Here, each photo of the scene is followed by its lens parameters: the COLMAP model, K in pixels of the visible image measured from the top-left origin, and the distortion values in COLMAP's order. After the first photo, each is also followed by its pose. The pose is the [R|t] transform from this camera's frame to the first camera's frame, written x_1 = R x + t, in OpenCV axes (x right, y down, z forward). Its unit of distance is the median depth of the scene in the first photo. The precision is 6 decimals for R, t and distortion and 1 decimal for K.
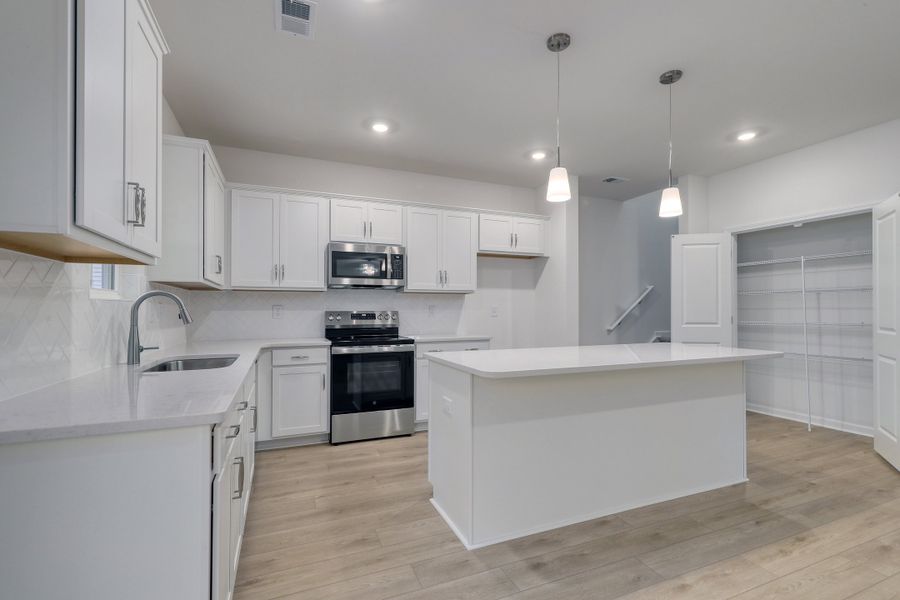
lens RADIAL K [[401.2, 0, 463.2], [0, 401.2, 303.2], [0, 0, 1]] dist [-0.003067, 0.000874]
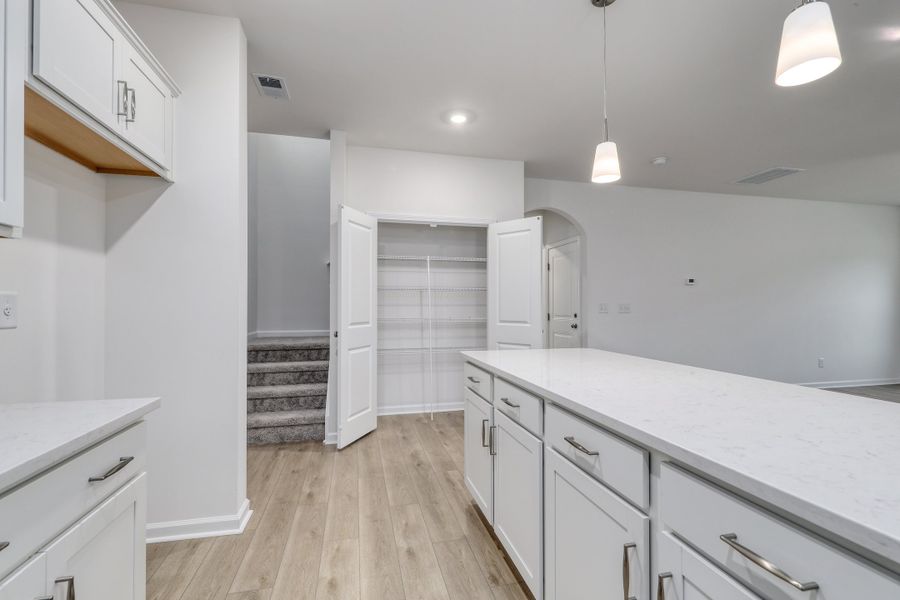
lens RADIAL K [[401.2, 0, 449.7], [0, 401.2, 306.1], [0, 0, 1]] dist [-0.003067, 0.000874]
pose [[0.174959, 0.002028, 0.984574, -0.190094], [-0.017633, 0.999844, 0.001074, 0.013289], [-0.984418, -0.017549, 0.174968, 0.775592]]
